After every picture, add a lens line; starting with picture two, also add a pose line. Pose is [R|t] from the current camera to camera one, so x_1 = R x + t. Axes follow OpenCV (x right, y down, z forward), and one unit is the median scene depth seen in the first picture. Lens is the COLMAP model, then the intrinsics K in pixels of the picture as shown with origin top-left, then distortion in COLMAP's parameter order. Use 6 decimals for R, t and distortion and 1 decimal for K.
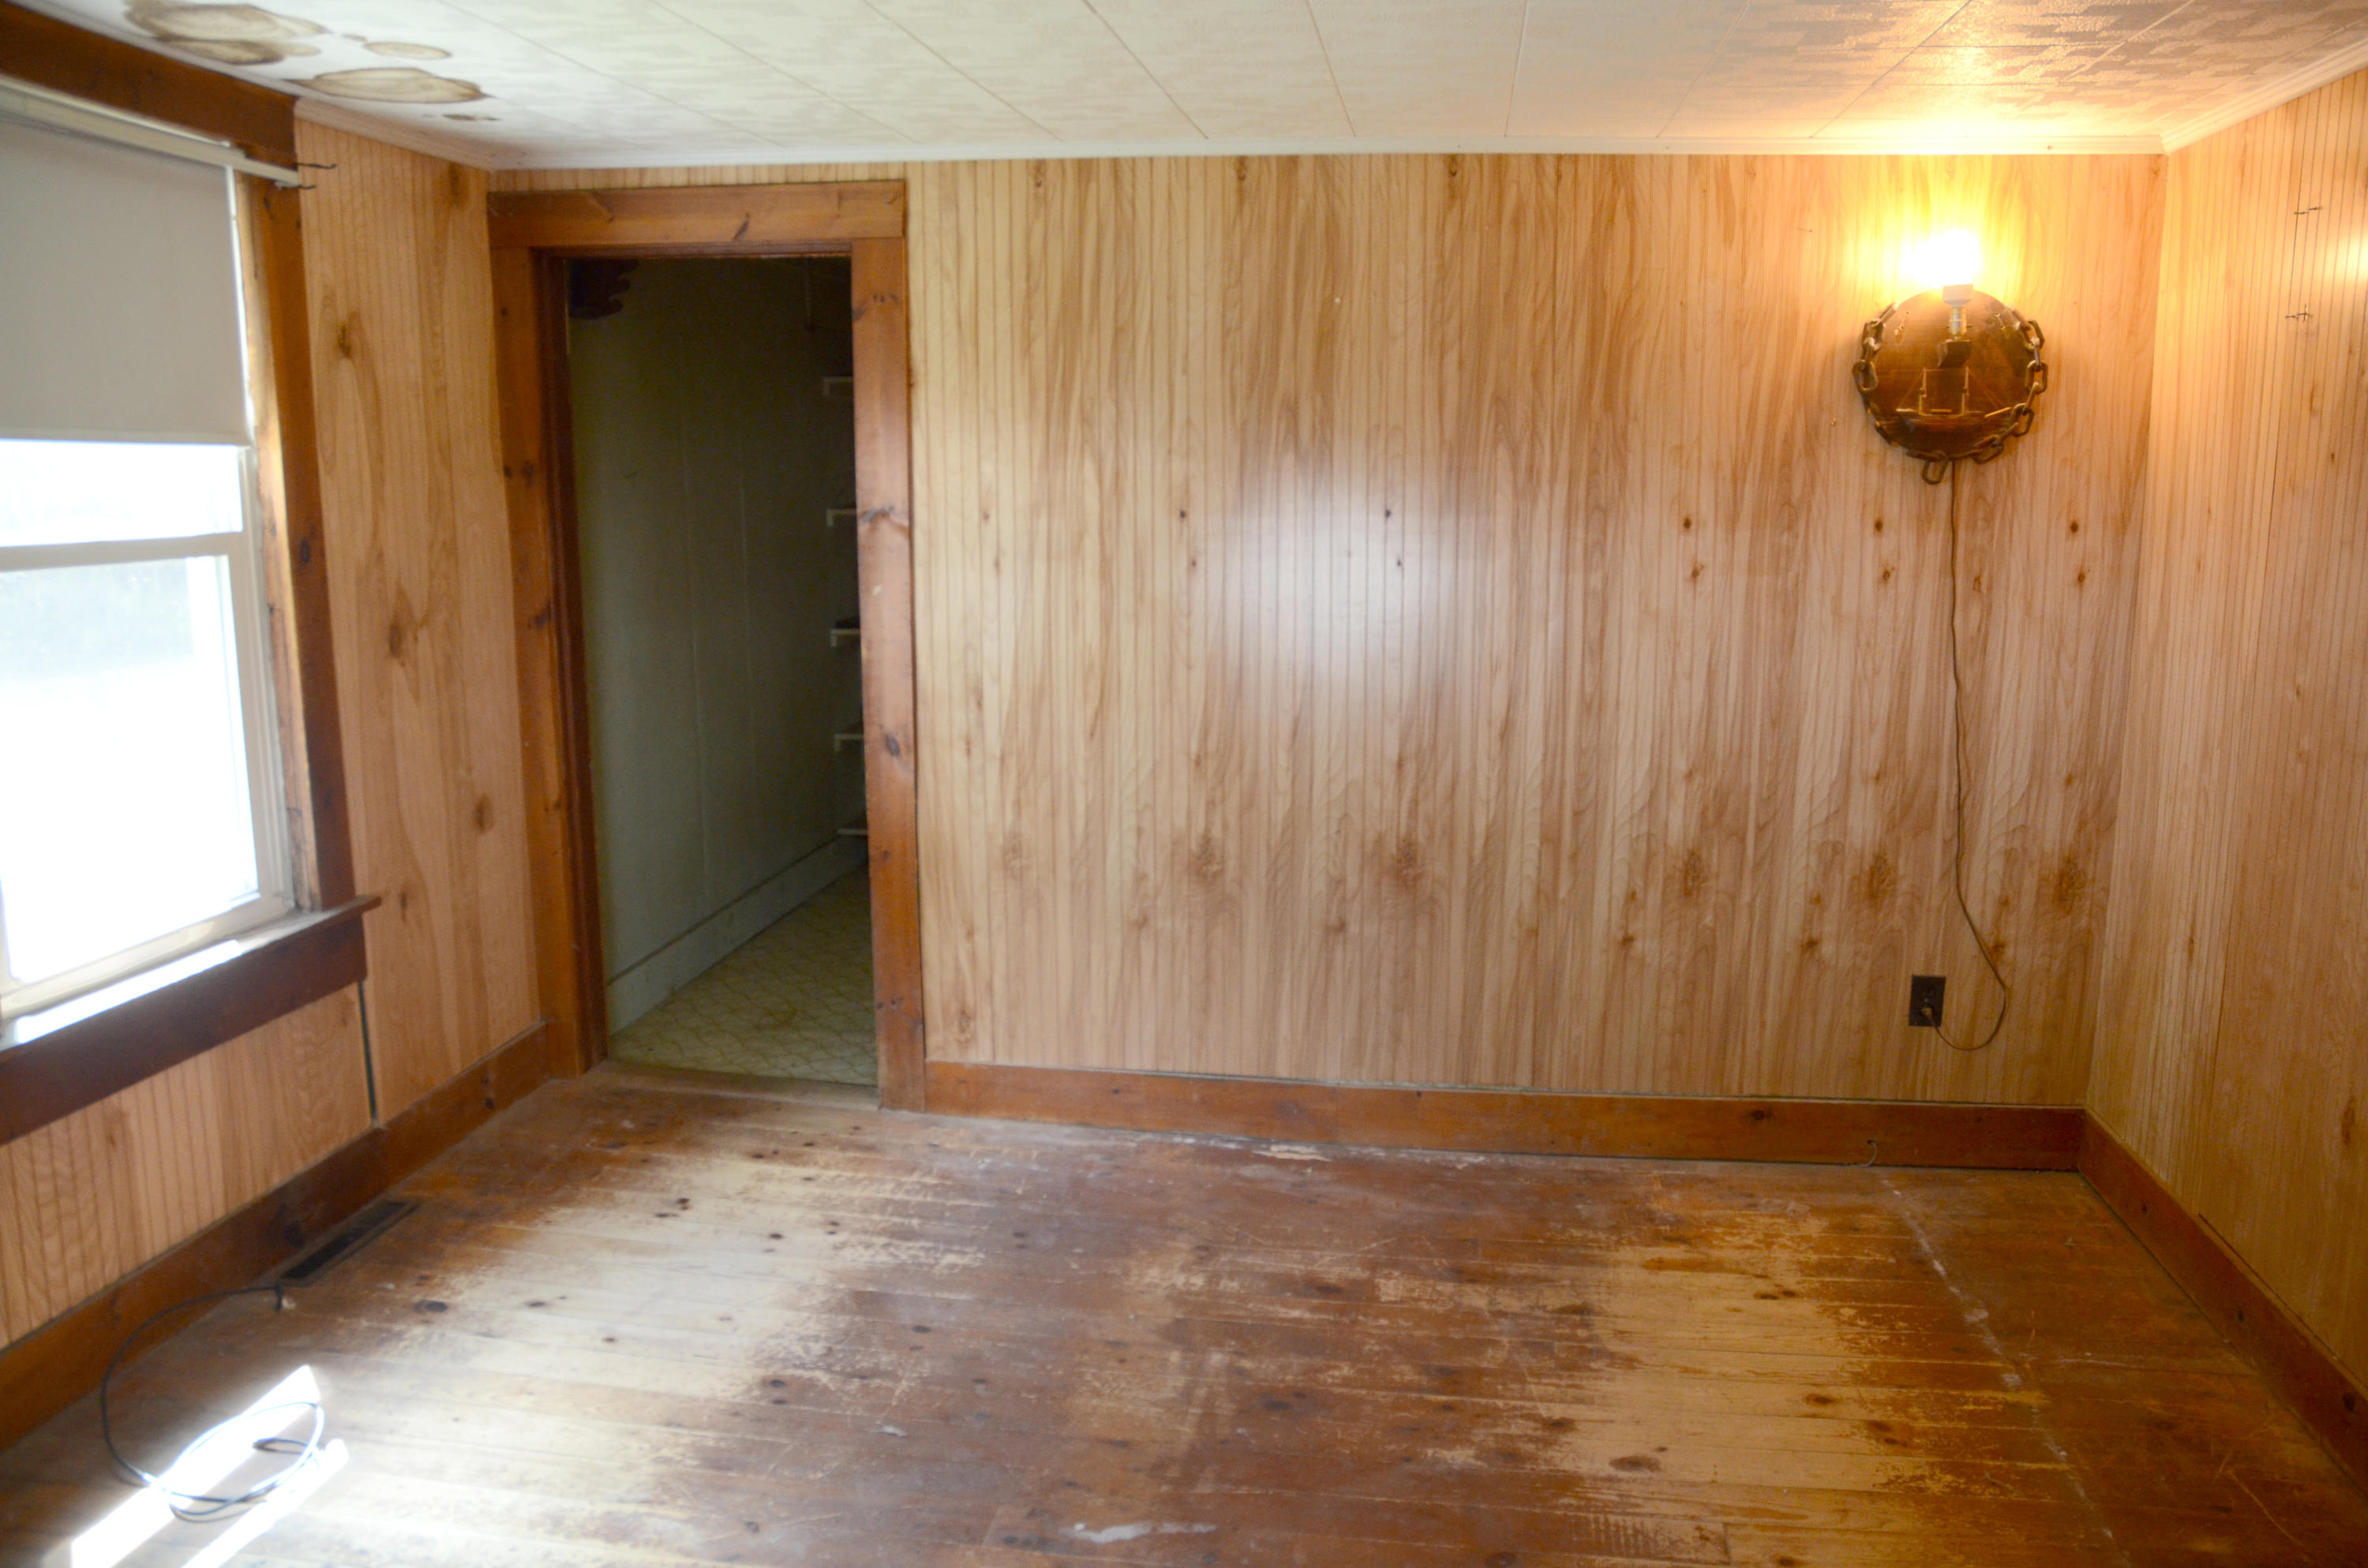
lens RADIAL K [[1776.9, 0, 1202.1], [0, 1776.9, 798.1], [0, 0, 1]] dist [-0.139196, 0.073724]
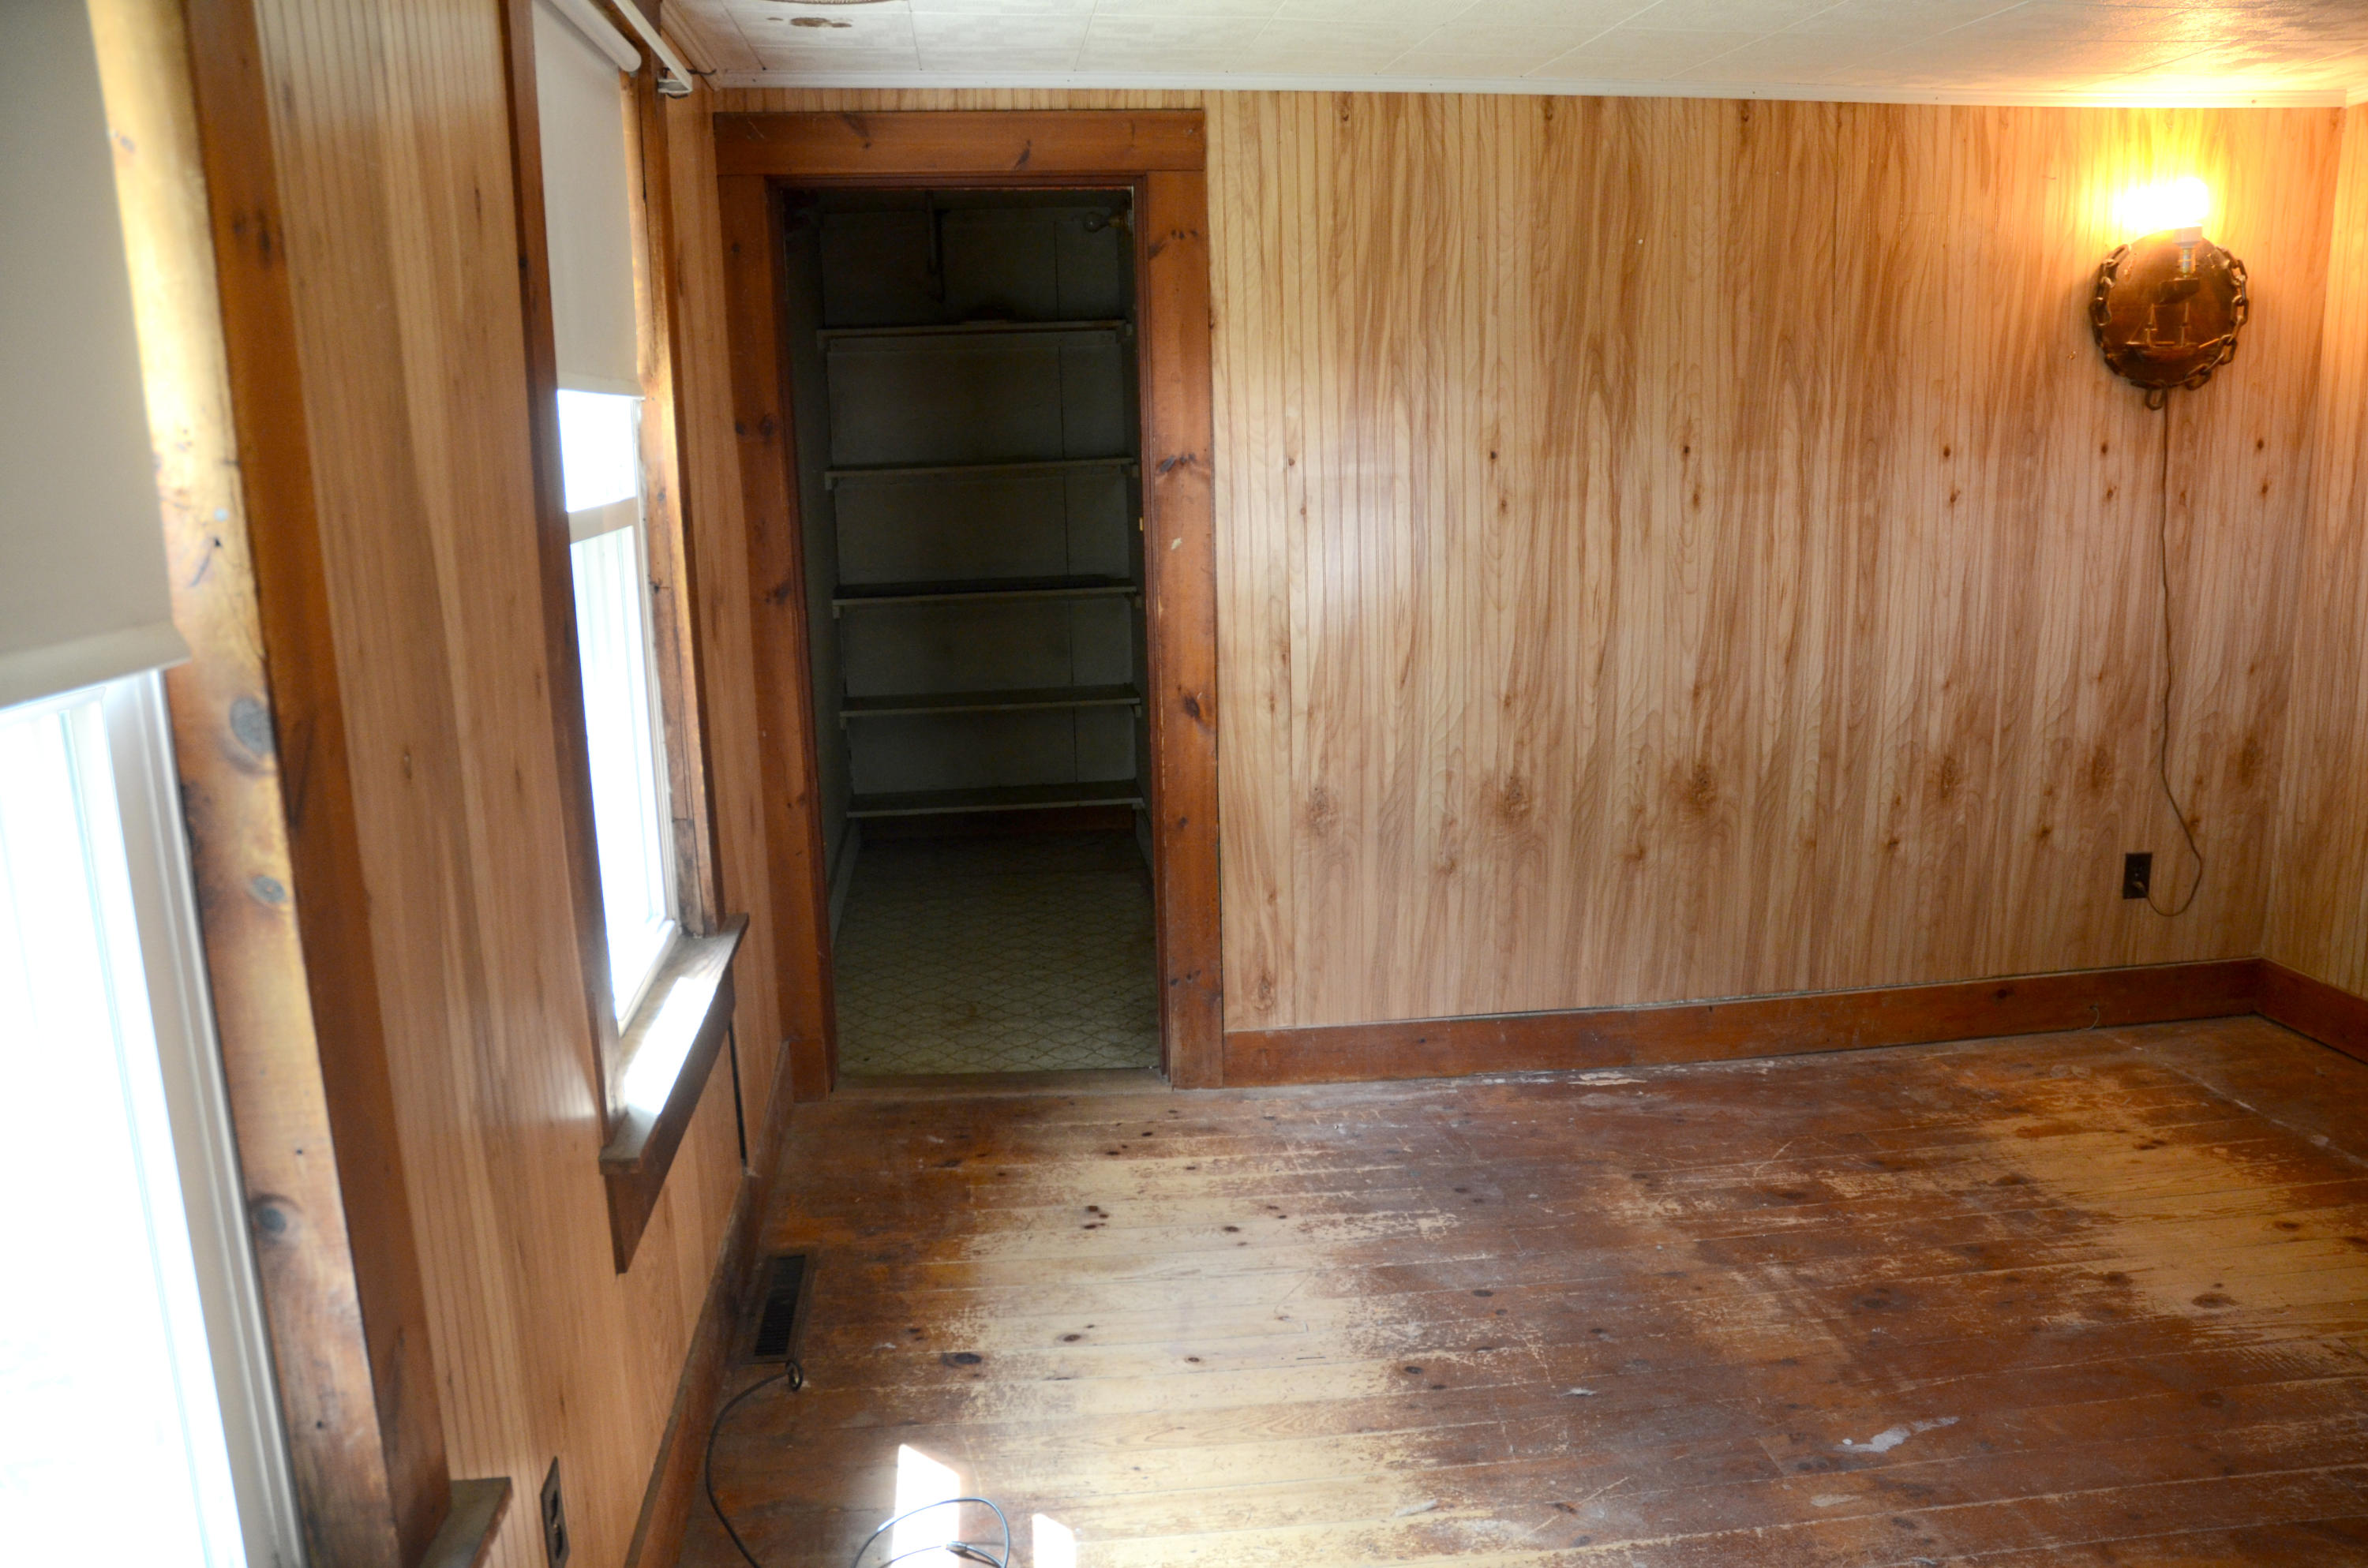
lens RADIAL K [[1776.9, 0, 1072.9], [0, 1776.9, 806.3], [0, 0, 1]] dist [-0.139196, 0.073724]
pose [[0.971913, -0.078991, 0.221689, -0.484685], [0.073539, 0.996754, 0.032755, -0.013336], [-0.223557, -0.015532, 0.974567, 0.088640]]
